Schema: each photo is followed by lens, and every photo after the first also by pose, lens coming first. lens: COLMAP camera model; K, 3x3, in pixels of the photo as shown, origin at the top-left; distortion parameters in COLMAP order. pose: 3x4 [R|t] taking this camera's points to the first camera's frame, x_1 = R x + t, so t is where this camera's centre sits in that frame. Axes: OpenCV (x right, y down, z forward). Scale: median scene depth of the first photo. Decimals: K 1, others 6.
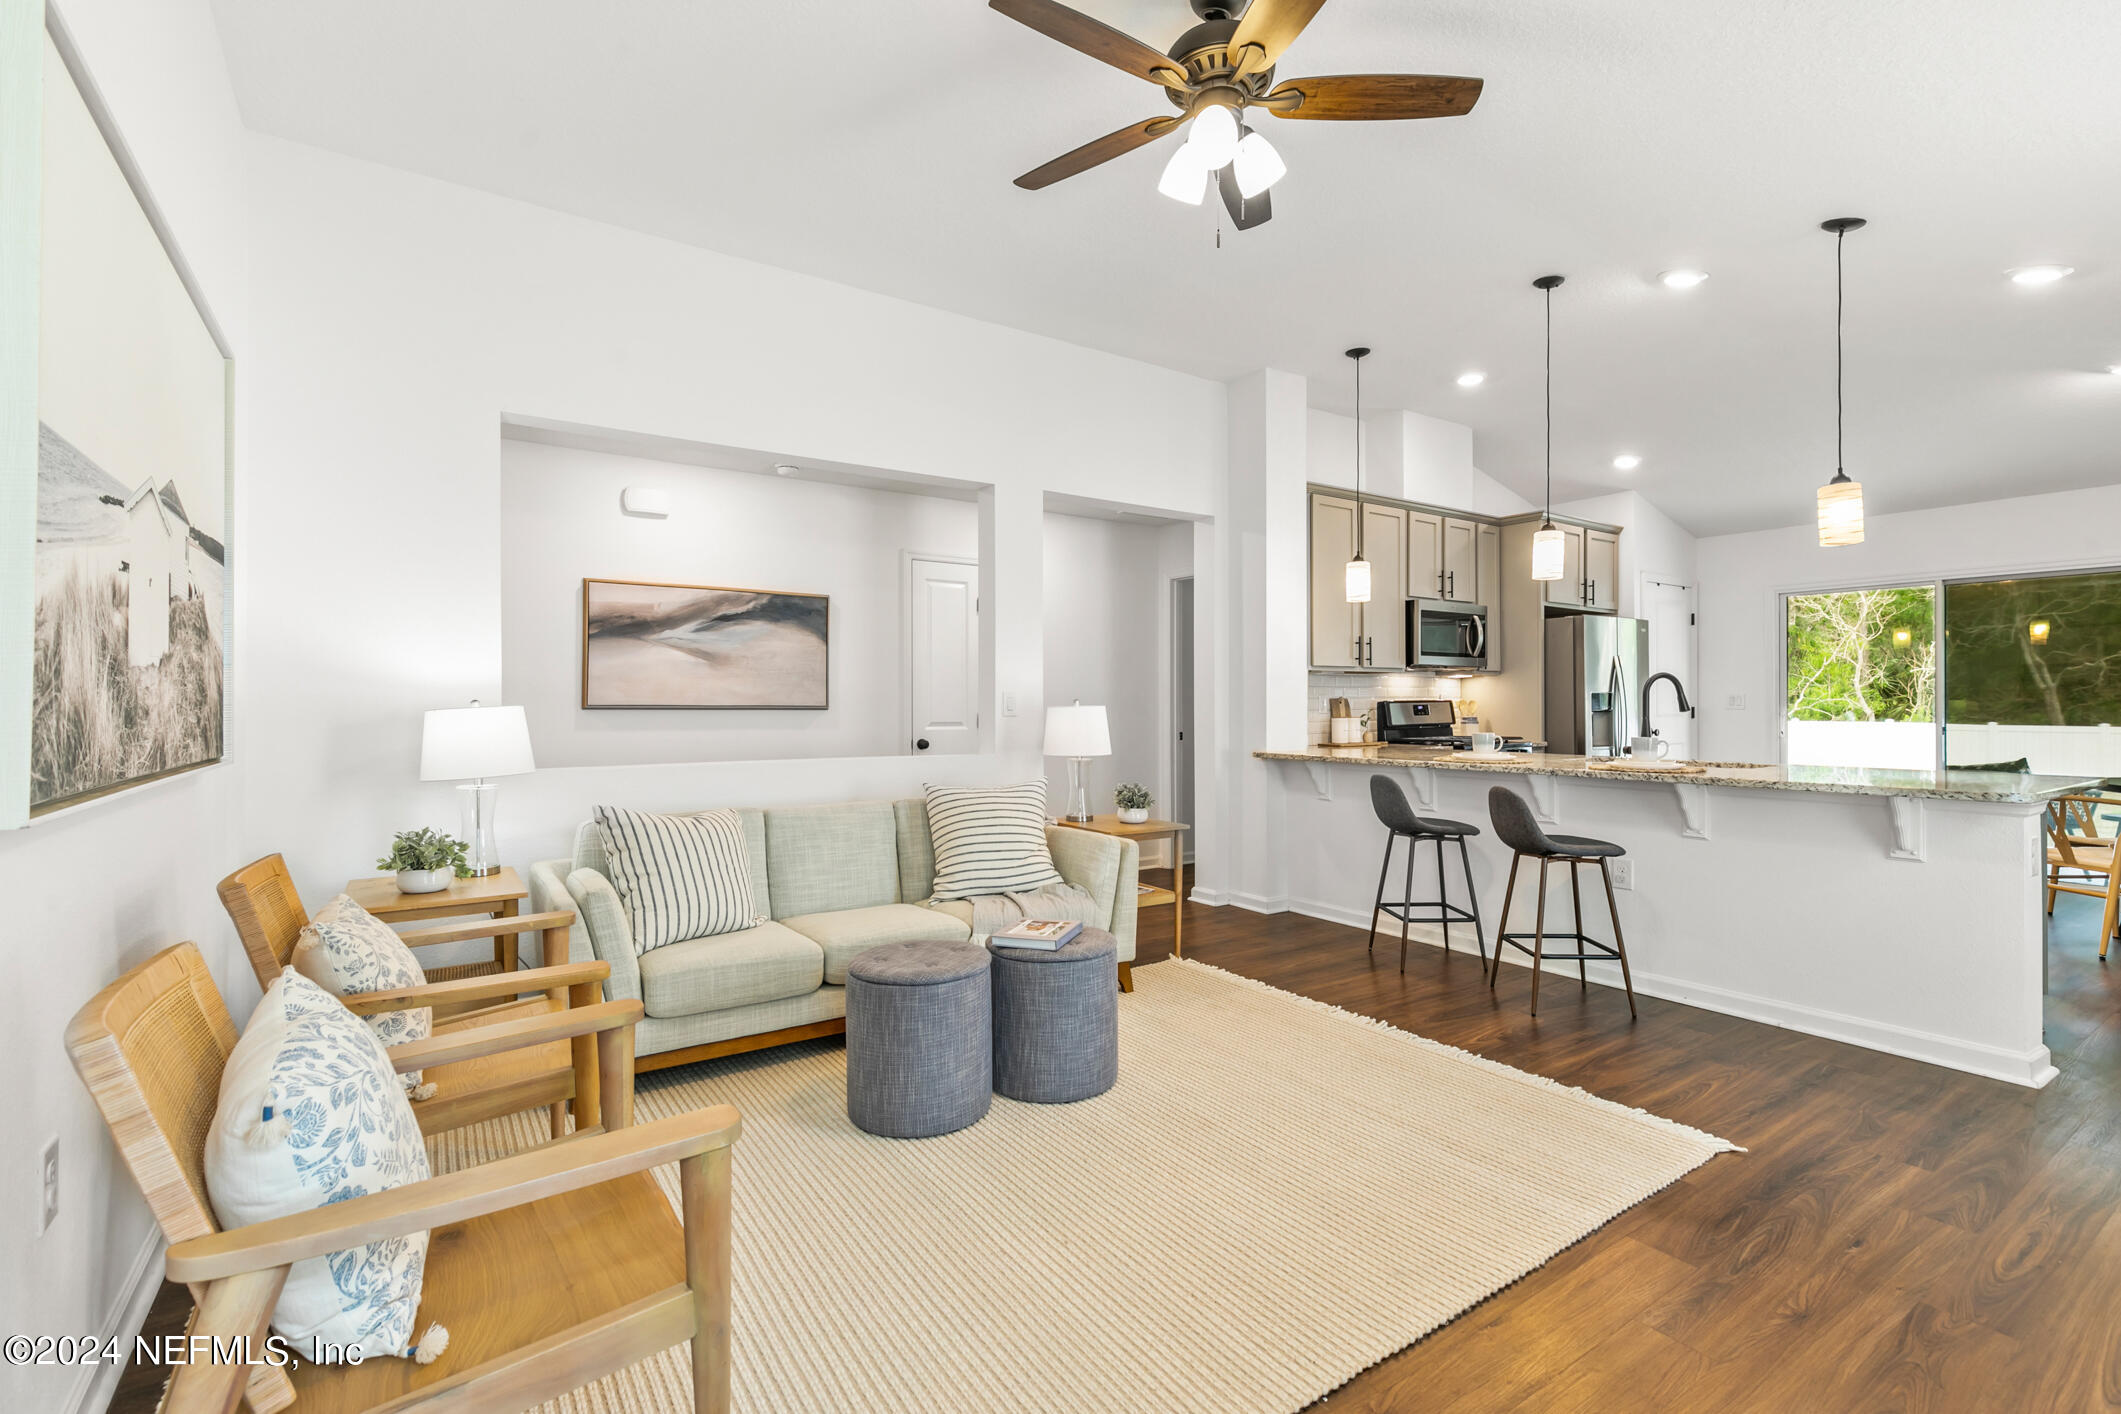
lens RADIAL K [[945.7, 0, 1067.6], [0, 945.7, 702.9], [0, 0, 1]] dist [0.008156, -0.000366]
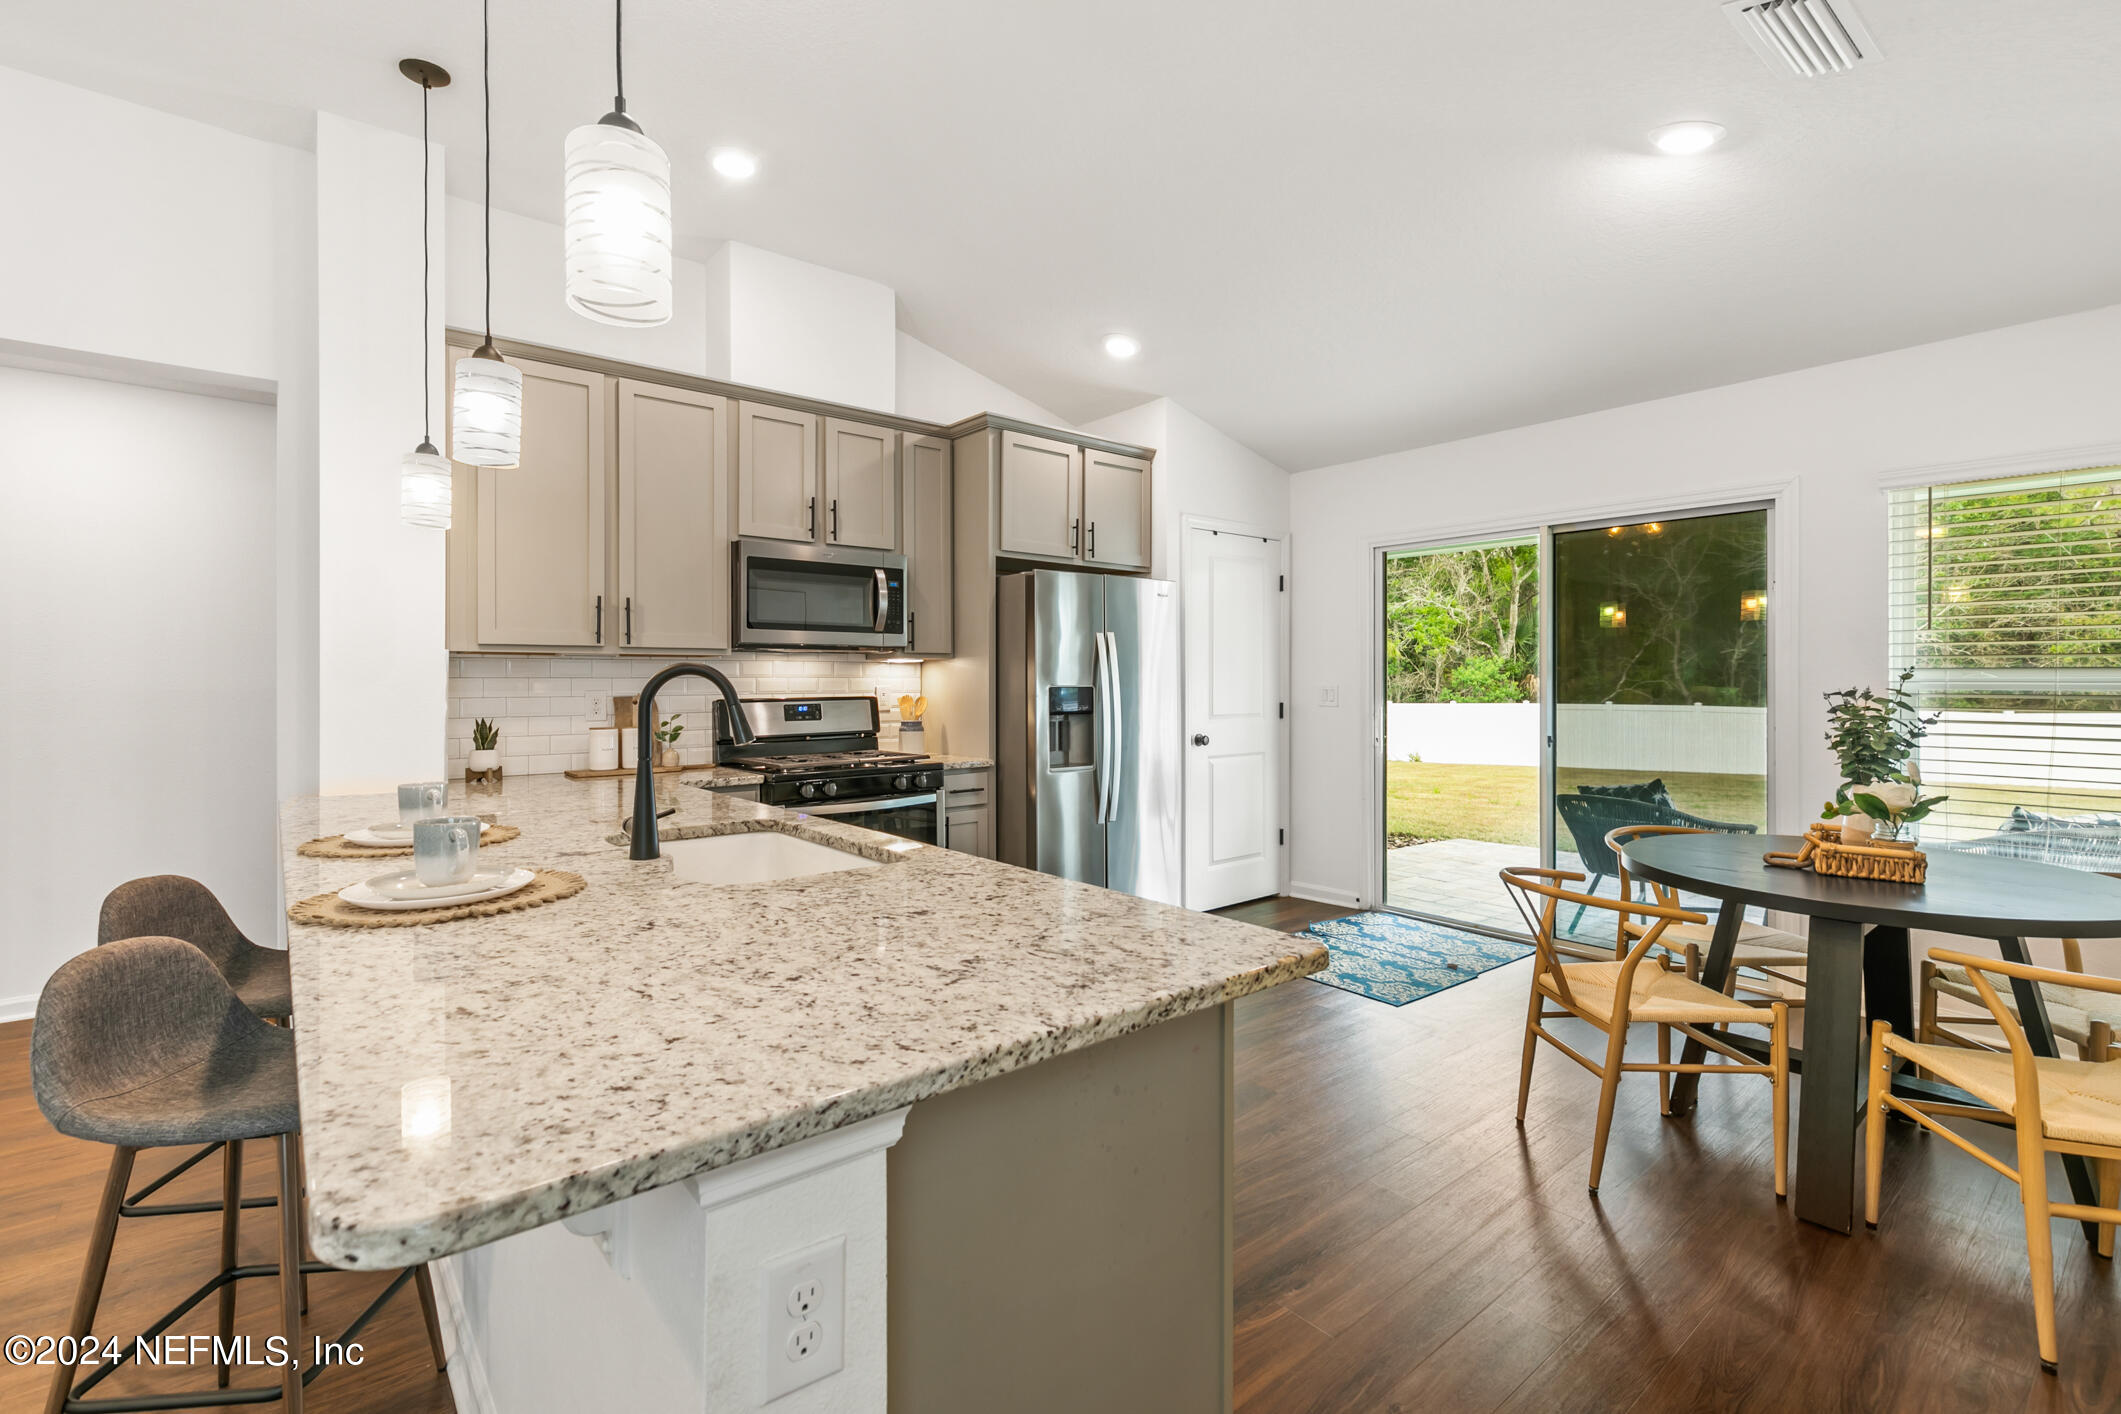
lens RADIAL K [[949.9, 0, 1062.0], [0, 949.9, 681.7], [0, 0, 1]] dist [0.007548, -0.000501]
pose [[0.996178, 0.001733, 0.087334, 0.816019], [-0.001872, 0.999997, 0.001519, -0.024540], [-0.087331, -0.001676, 0.996178, 0.542213]]
